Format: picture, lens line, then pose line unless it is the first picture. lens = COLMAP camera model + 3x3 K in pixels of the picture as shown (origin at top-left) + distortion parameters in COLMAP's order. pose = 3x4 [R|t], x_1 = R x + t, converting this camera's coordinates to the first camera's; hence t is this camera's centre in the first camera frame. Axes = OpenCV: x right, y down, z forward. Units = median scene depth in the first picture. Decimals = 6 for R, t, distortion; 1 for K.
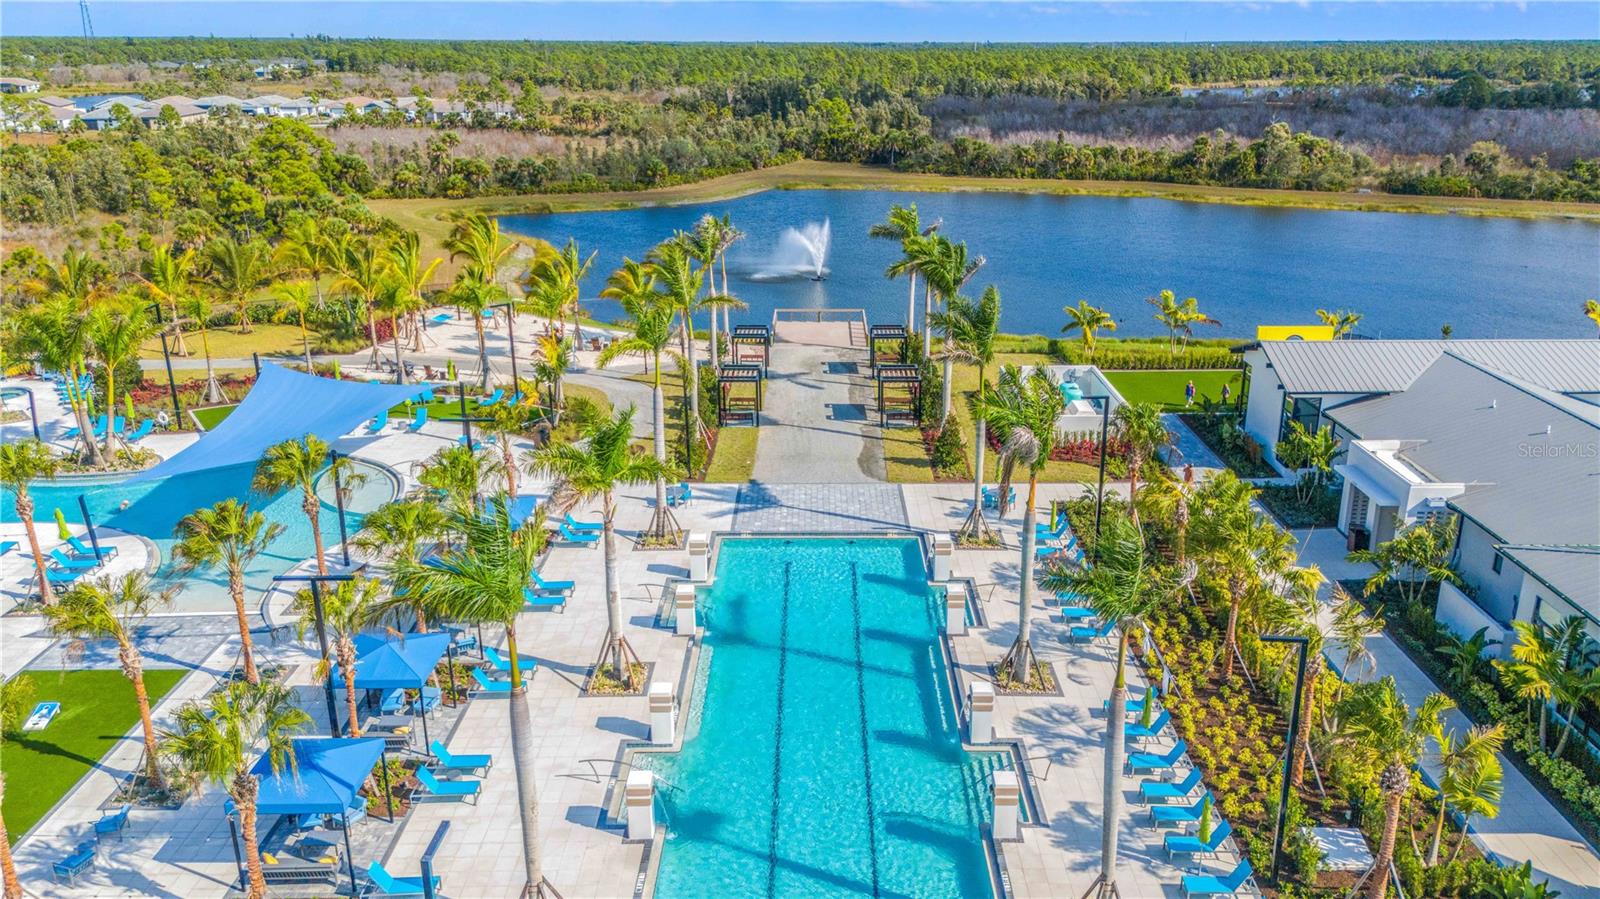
lens RADIAL K [[1172.1, 0, 822.2], [0, 1172.1, 452.0], [0, 0, 1]] dist [0.078250, -0.082153]
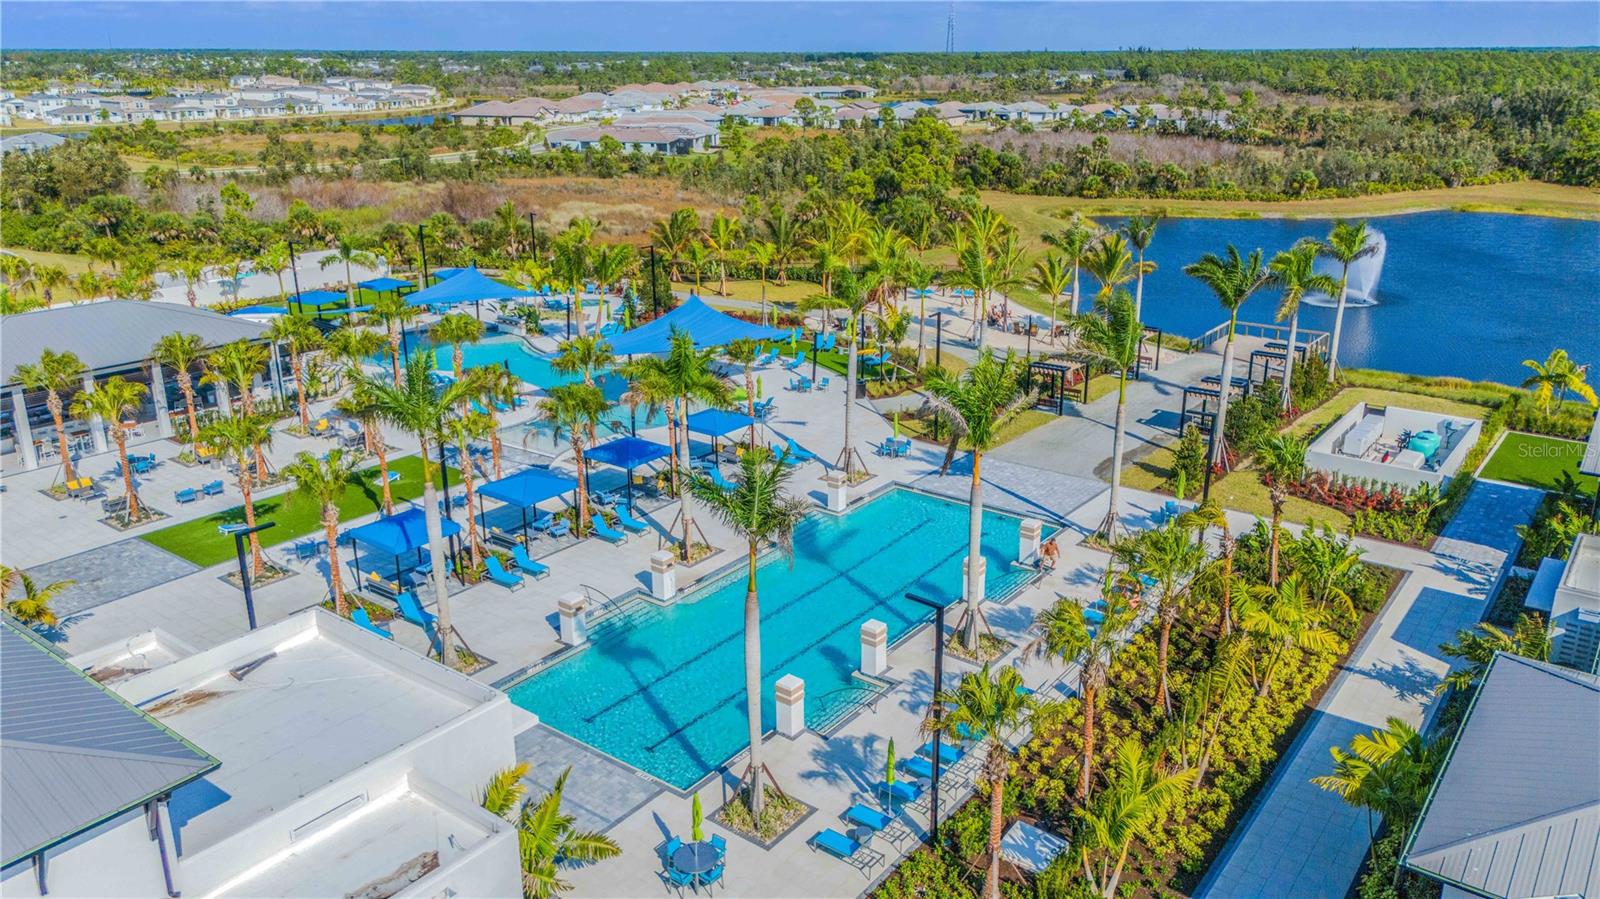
lens RADIAL K [[1185.9, 0, 806.0], [0, 1185.9, 448.1], [0, 0, 1]] dist [0.021010, -0.002095]
pose [[0.794659, 0.187570, -0.577351, 0.352993], [-0.194432, 0.979608, 0.050642, -0.002777], [0.575077, 0.072012, 0.814924, 0.025330]]
